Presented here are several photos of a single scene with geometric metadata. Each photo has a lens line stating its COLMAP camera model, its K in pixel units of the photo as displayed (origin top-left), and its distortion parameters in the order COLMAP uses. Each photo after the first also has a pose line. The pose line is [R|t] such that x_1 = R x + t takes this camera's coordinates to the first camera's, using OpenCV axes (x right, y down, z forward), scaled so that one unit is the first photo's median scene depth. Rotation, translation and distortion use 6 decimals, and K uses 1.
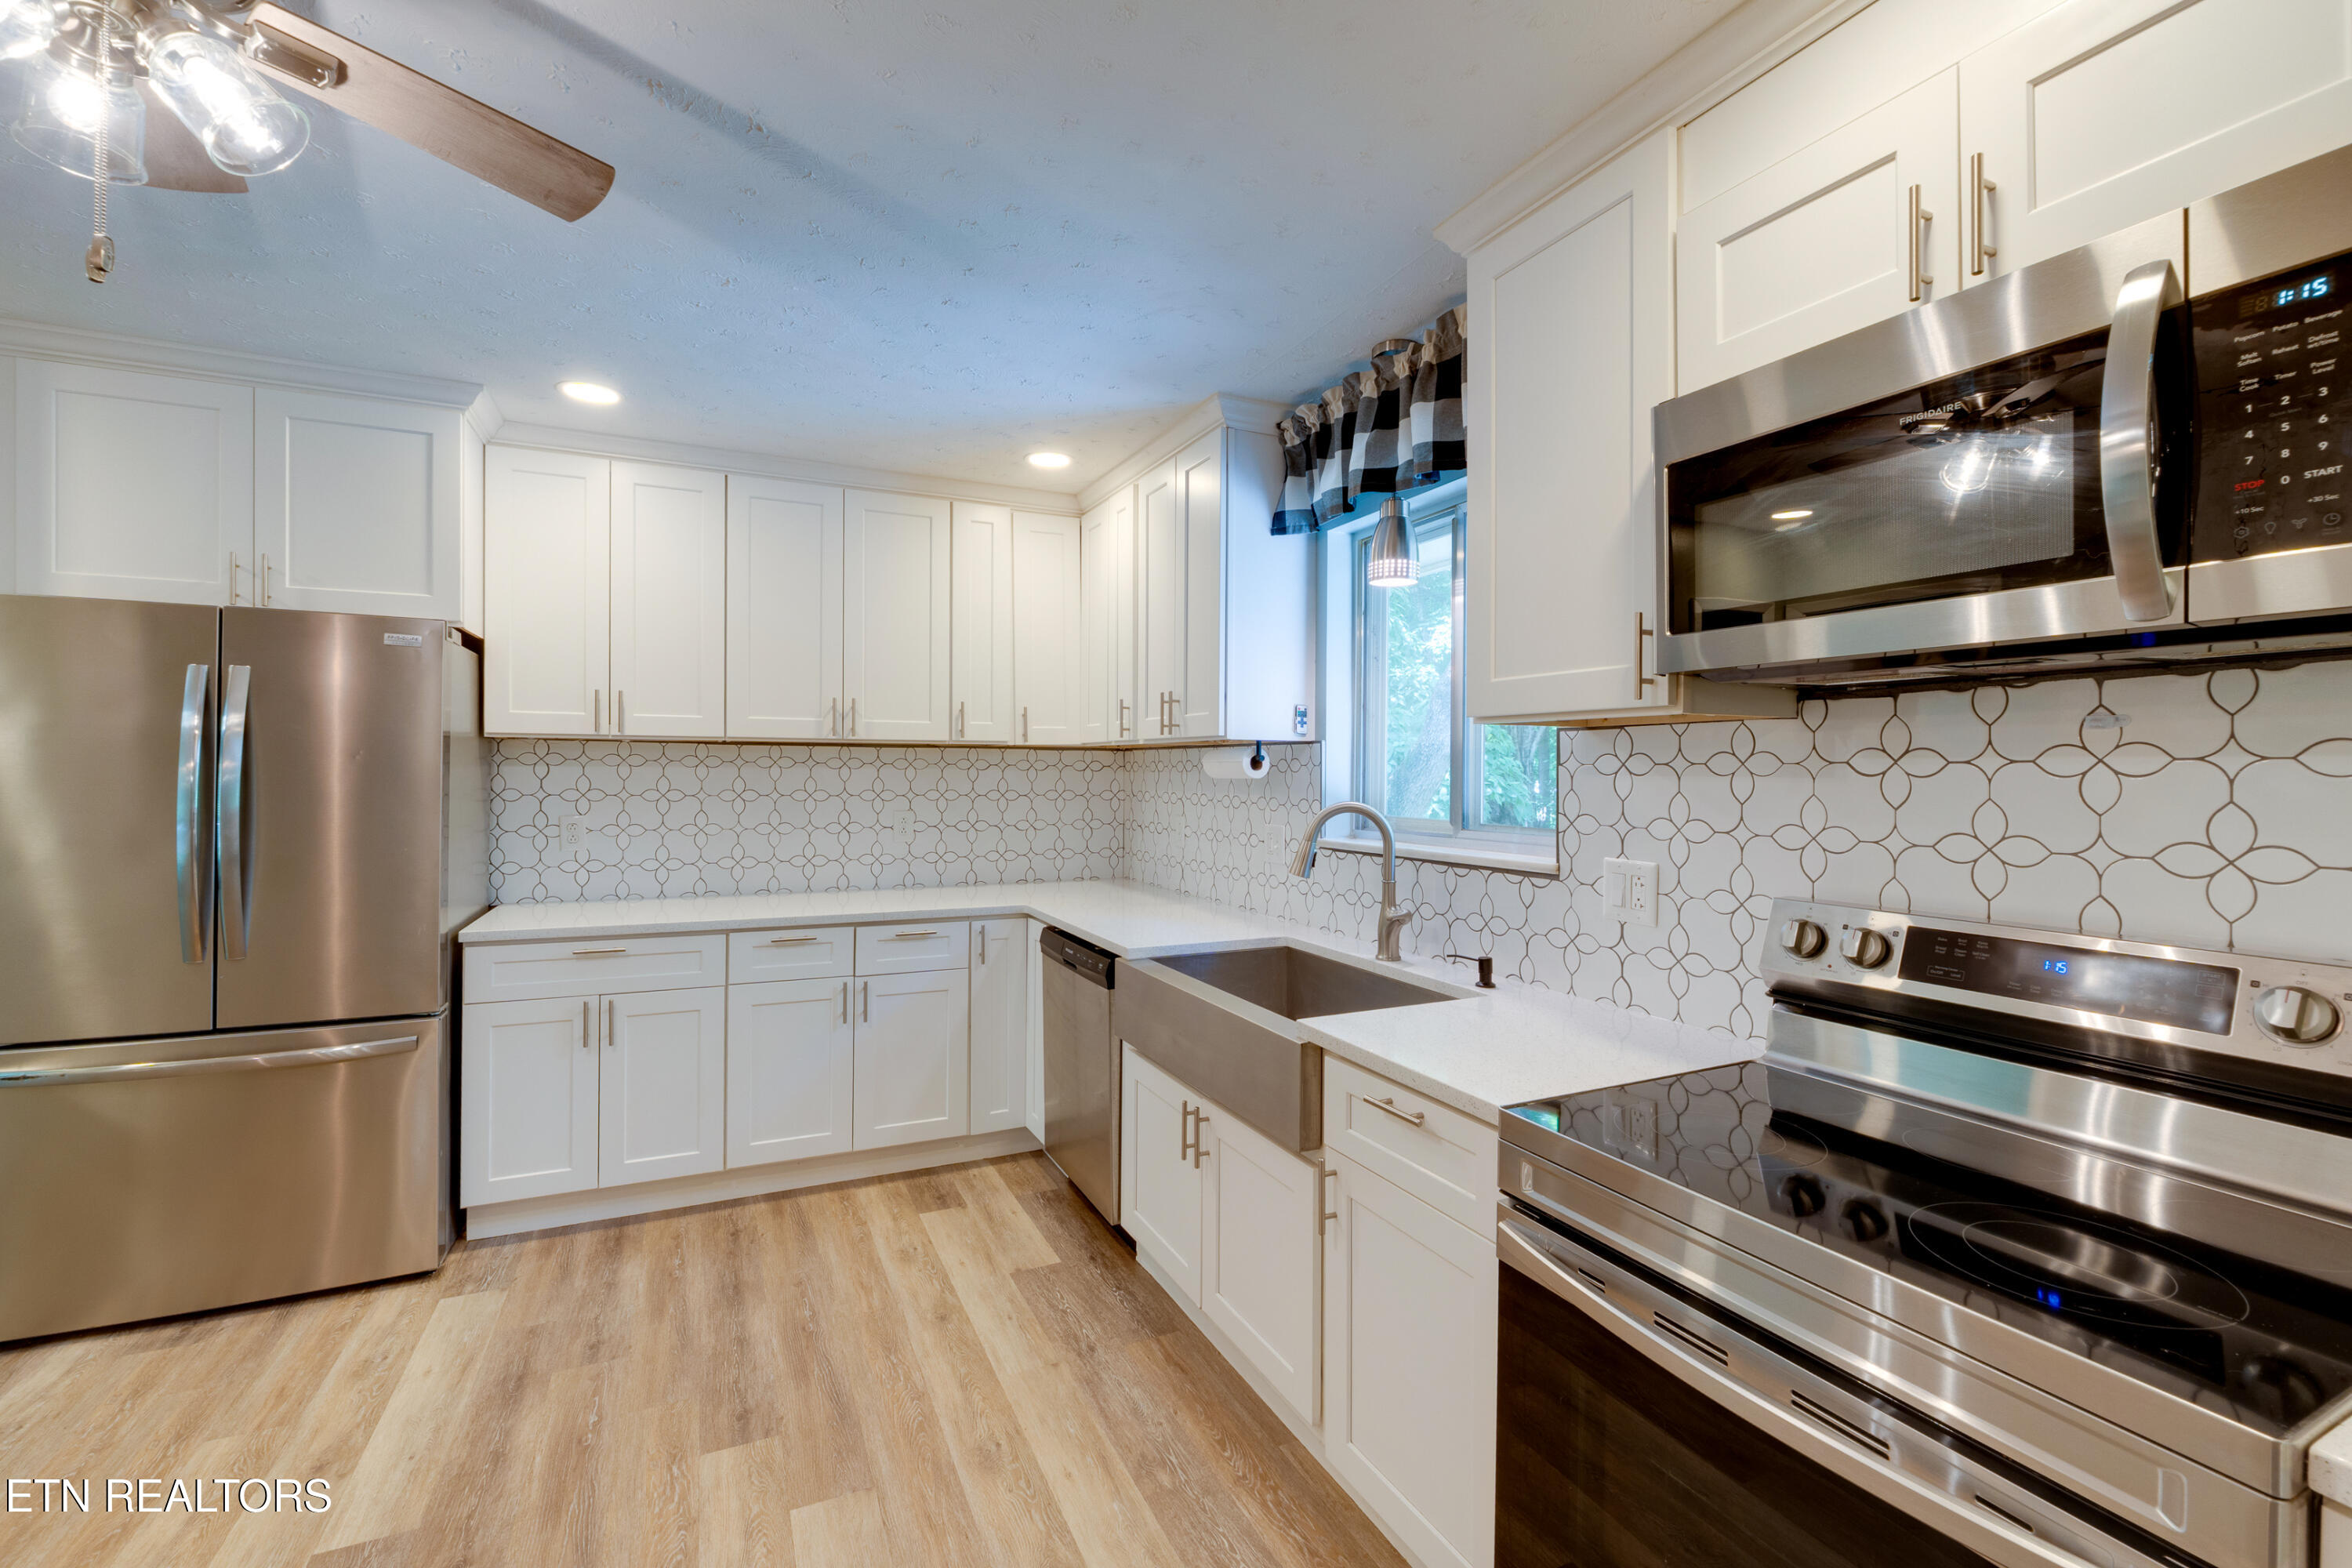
lens RADIAL K [[978.0, 0, 1161.0], [0, 978.0, 778.0], [0, 0, 1]] dist [-0.005190, -0.001512]
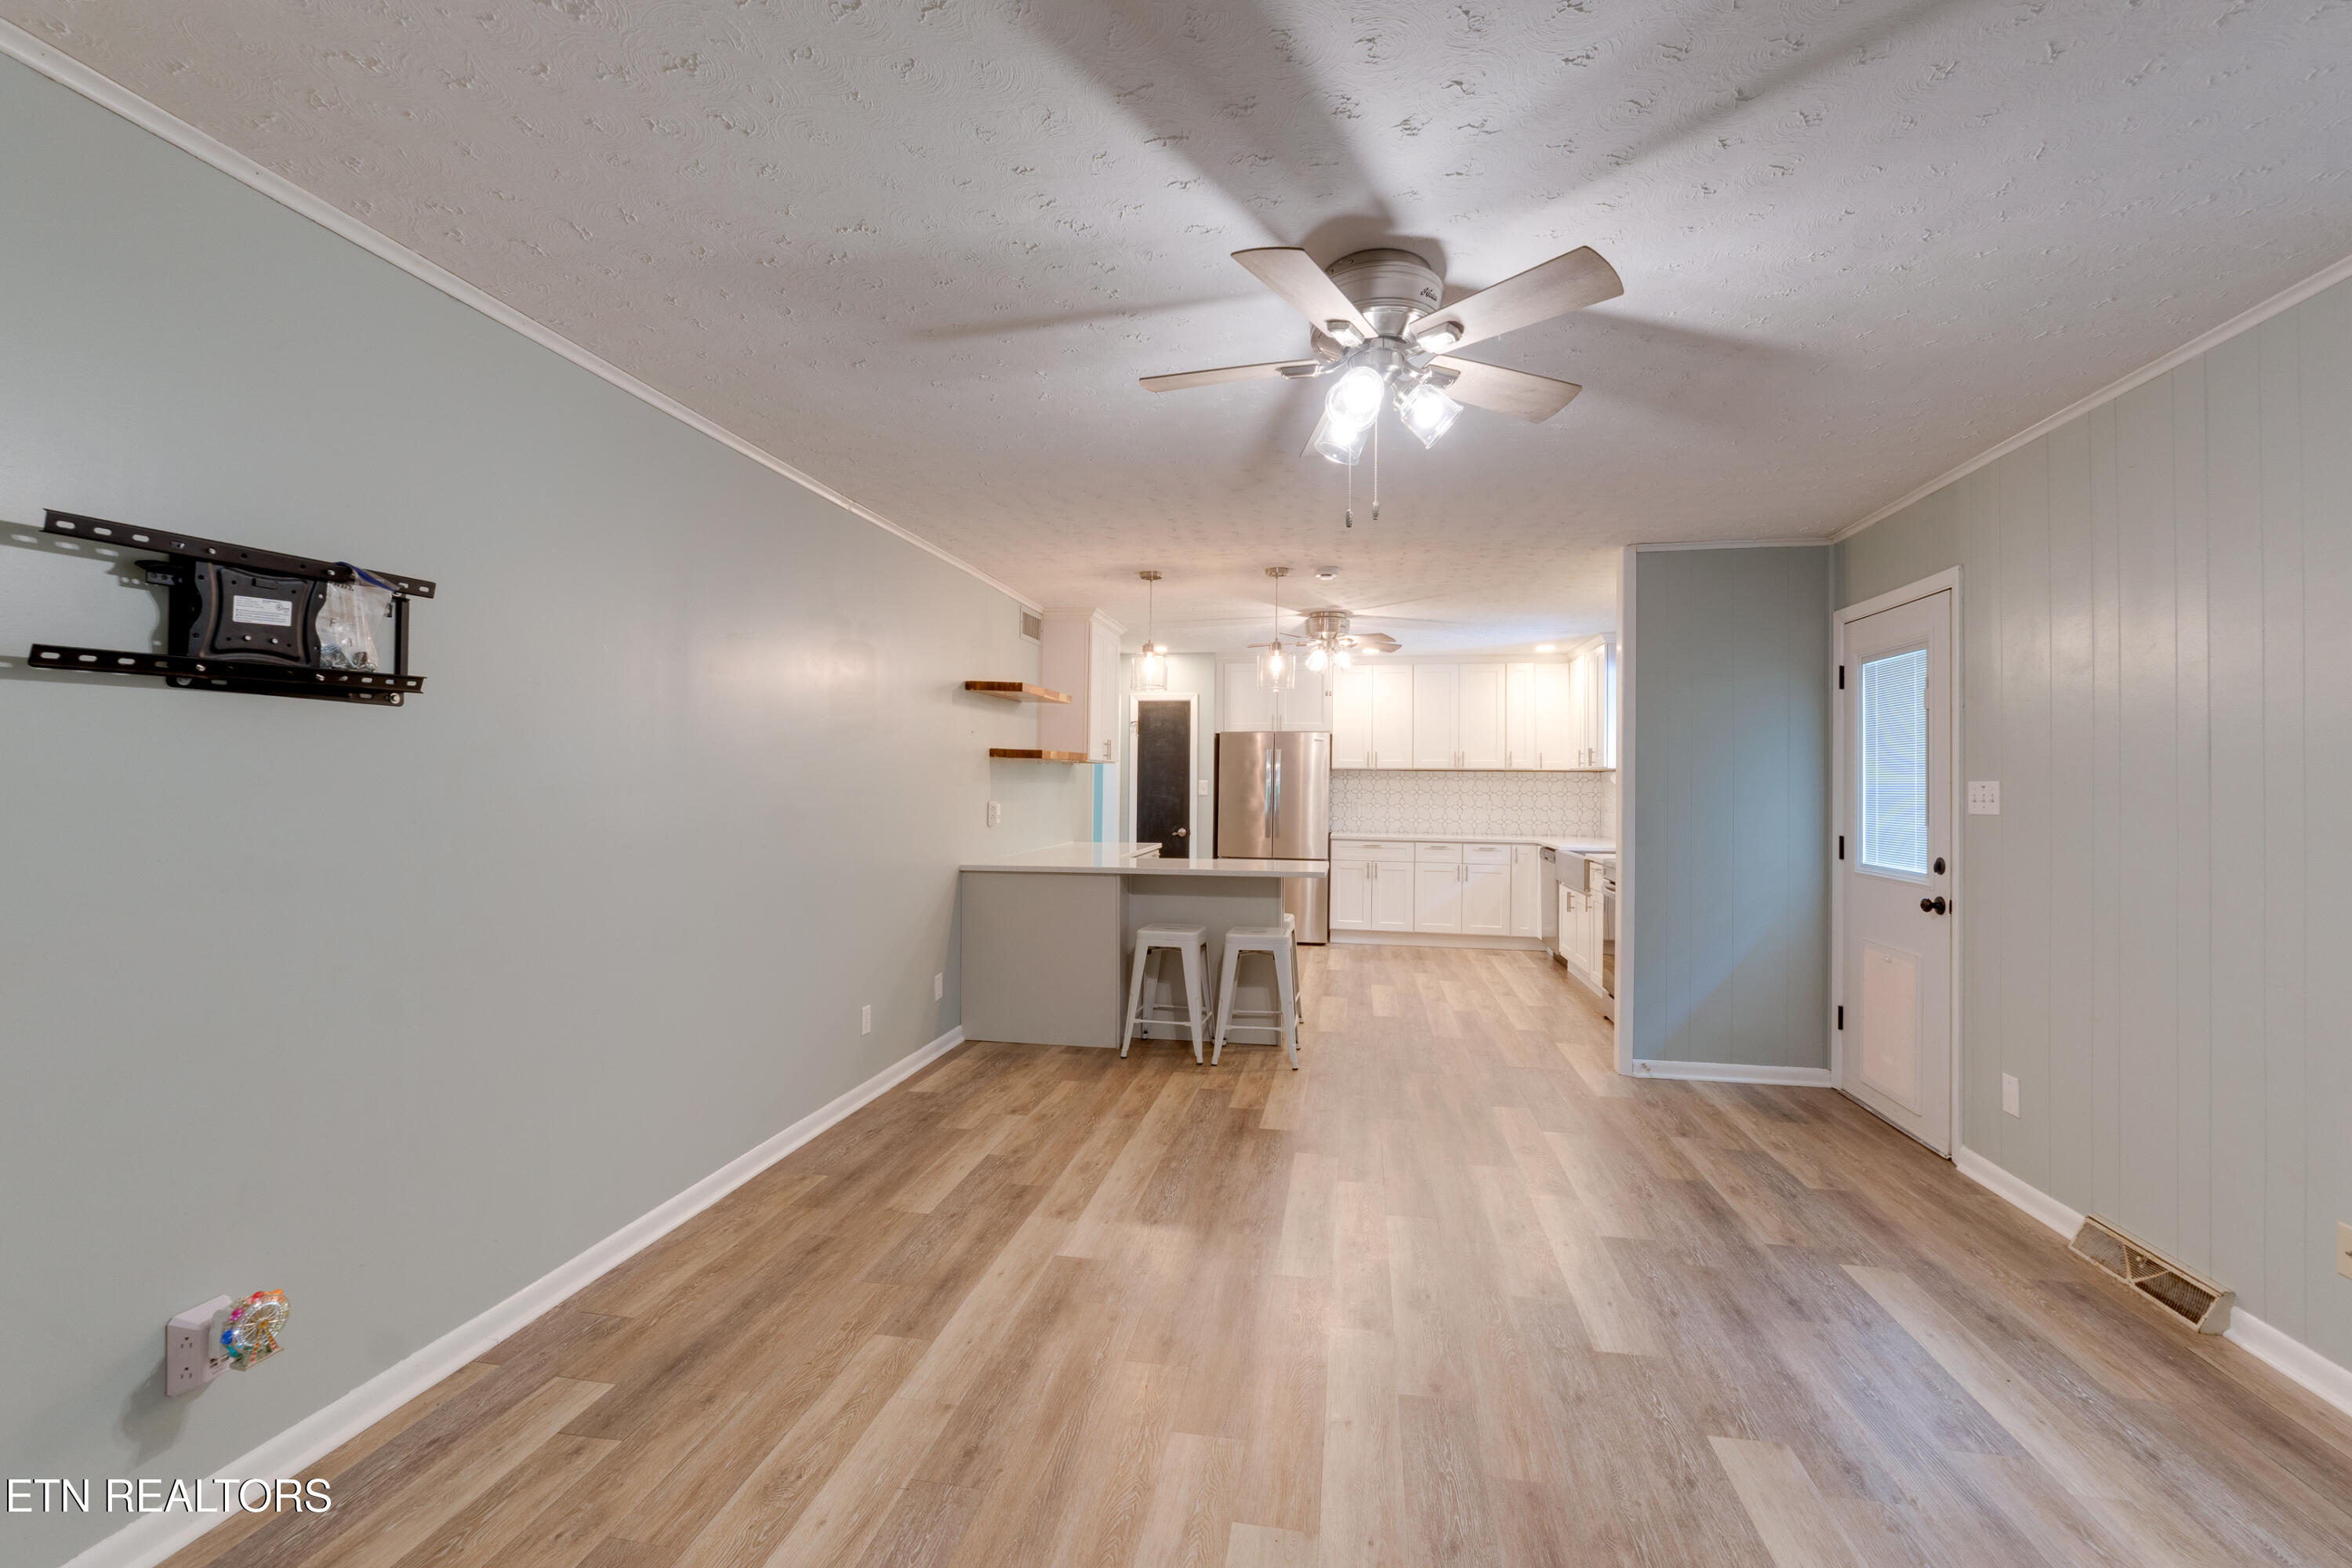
lens RADIAL K [[771.1, 0, 1231.9], [0, 771.1, 772.2], [0, 0, 1]] dist [-0.003531, -0.000117]
pose [[0.812838, -0.008378, -0.582430, 0.441482], [-0.006667, 0.999697, -0.023684, 0.024183], [0.582452, 0.023134, 0.812536, -1.174741]]
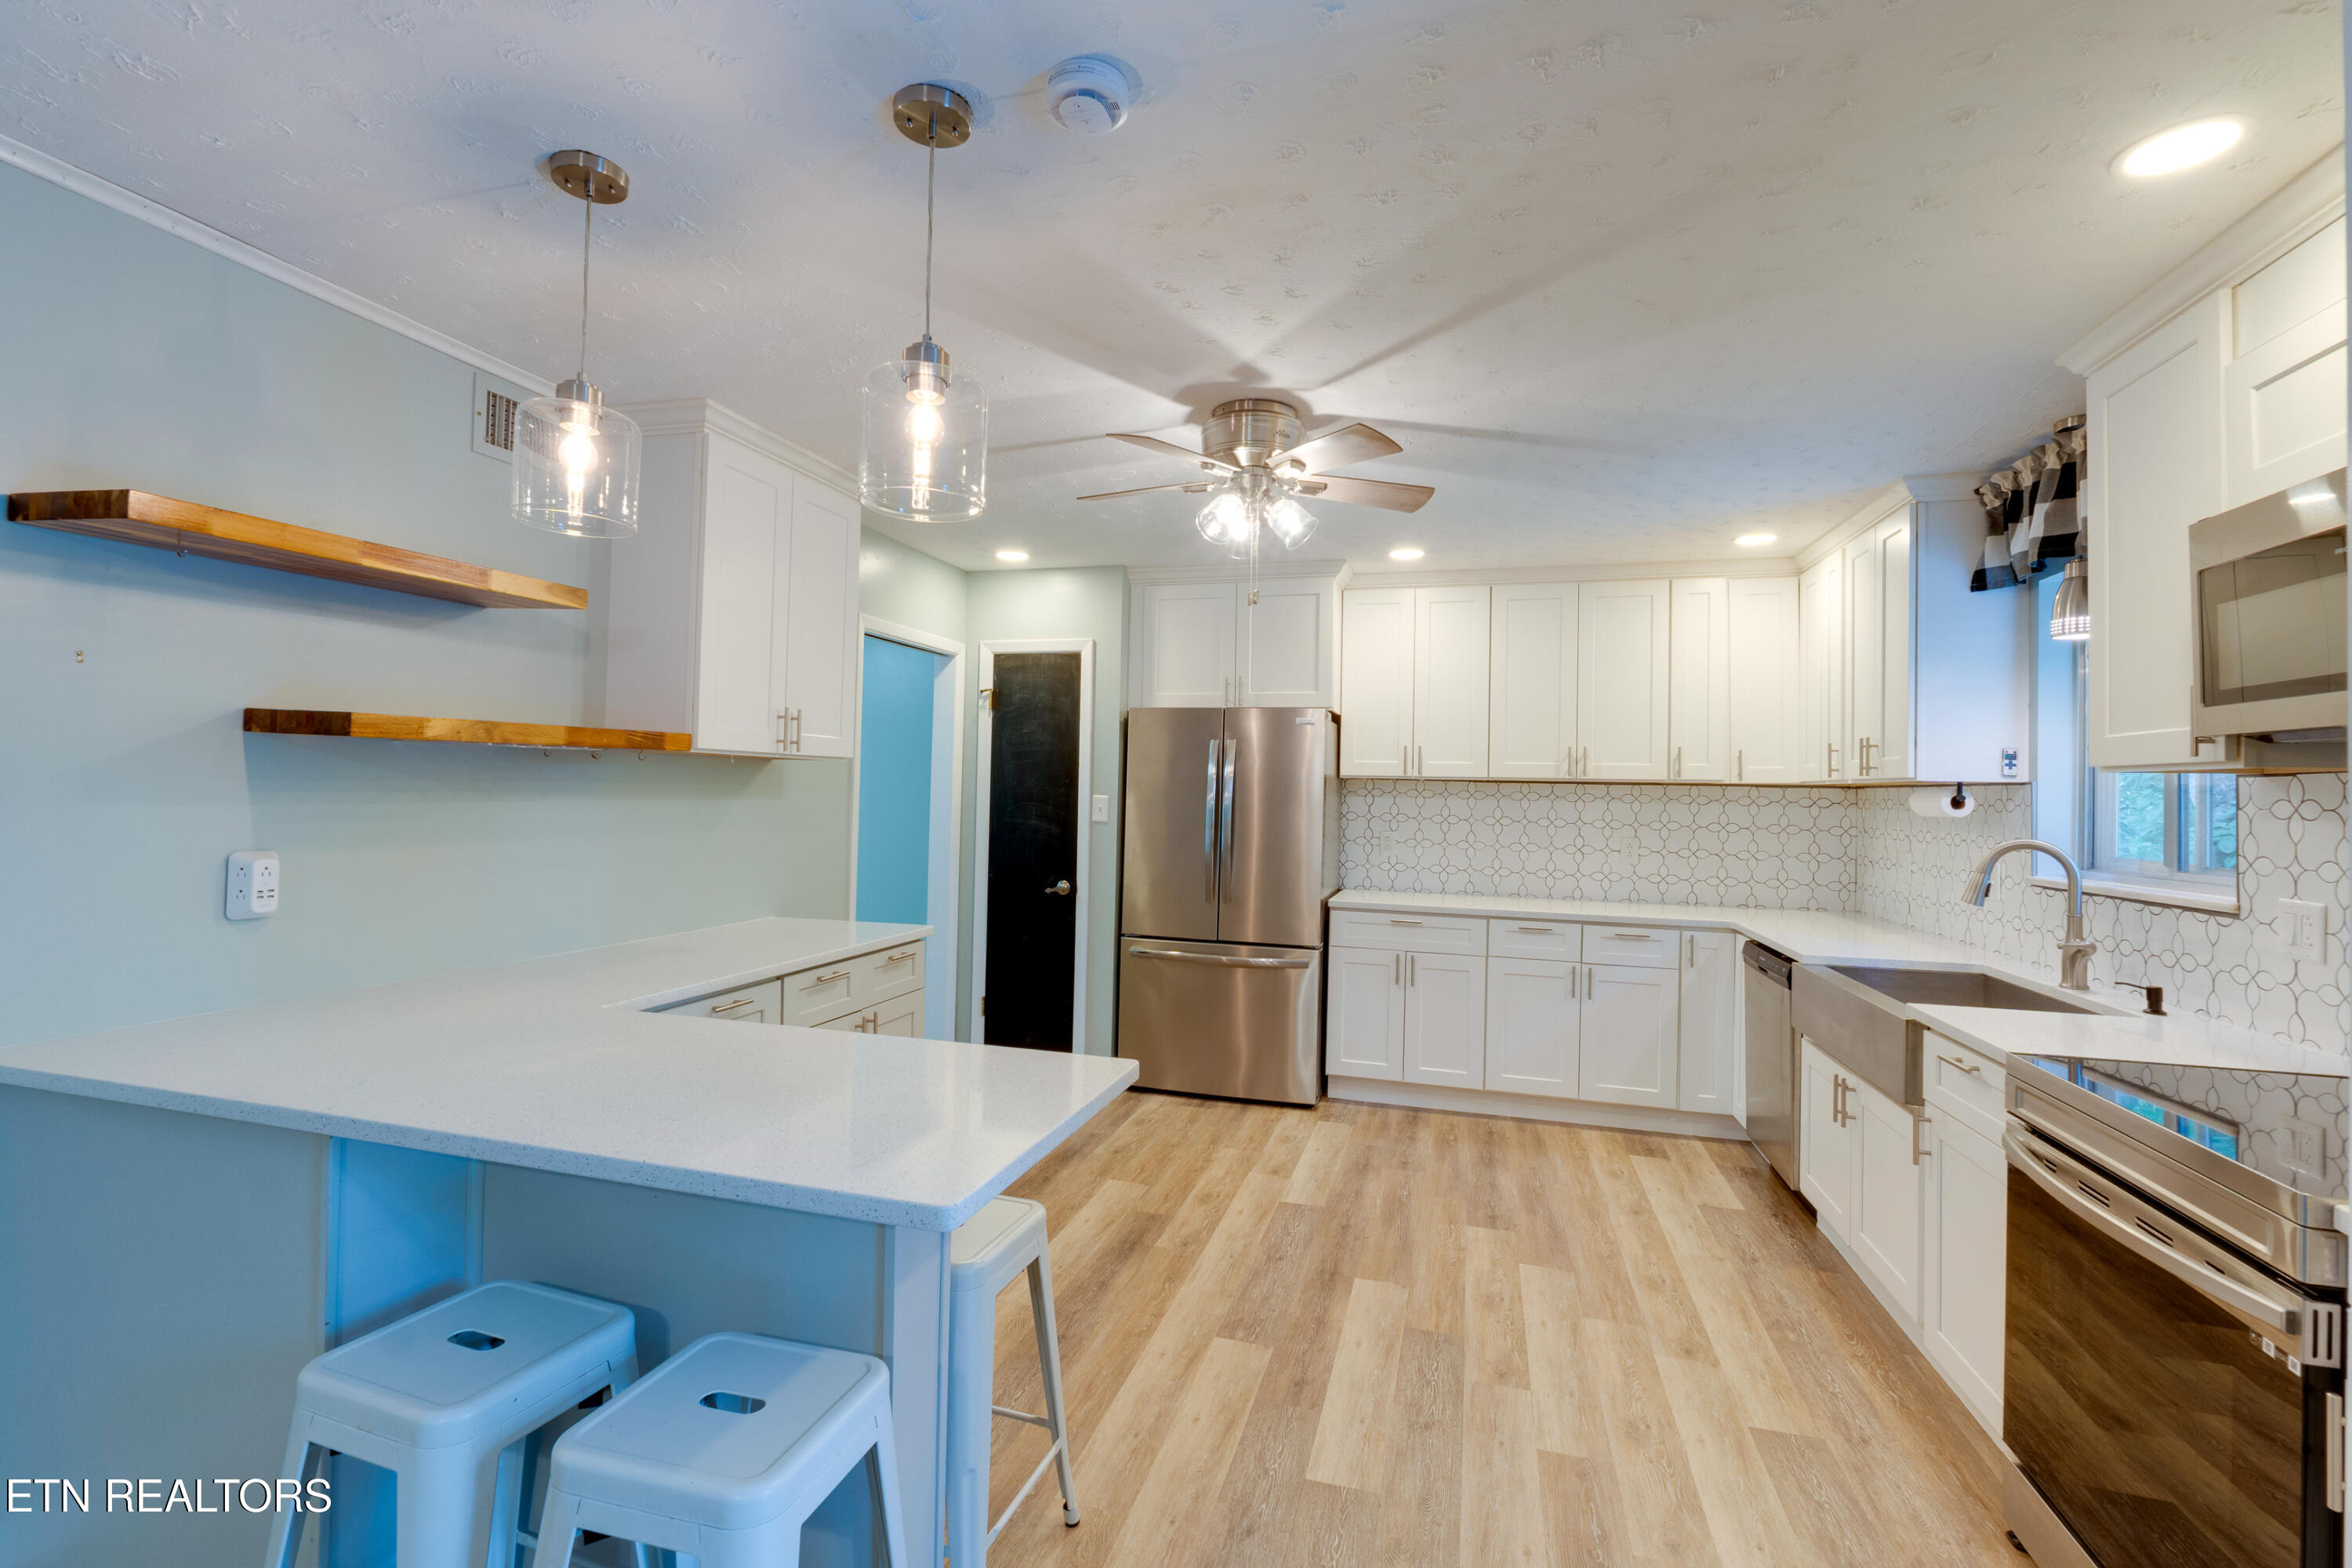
lens RADIAL K [[978.0, 0, 1195.0], [0, 978.0, 773.5], [0, 0, 1]] dist [-0.005190, -0.001512]
pose [[0.756612, -0.004021, -0.653852, 0.178507], [-0.020142, 0.999363, -0.029453, 0.001146], [0.653554, 0.035455, 0.756049, -0.392887]]
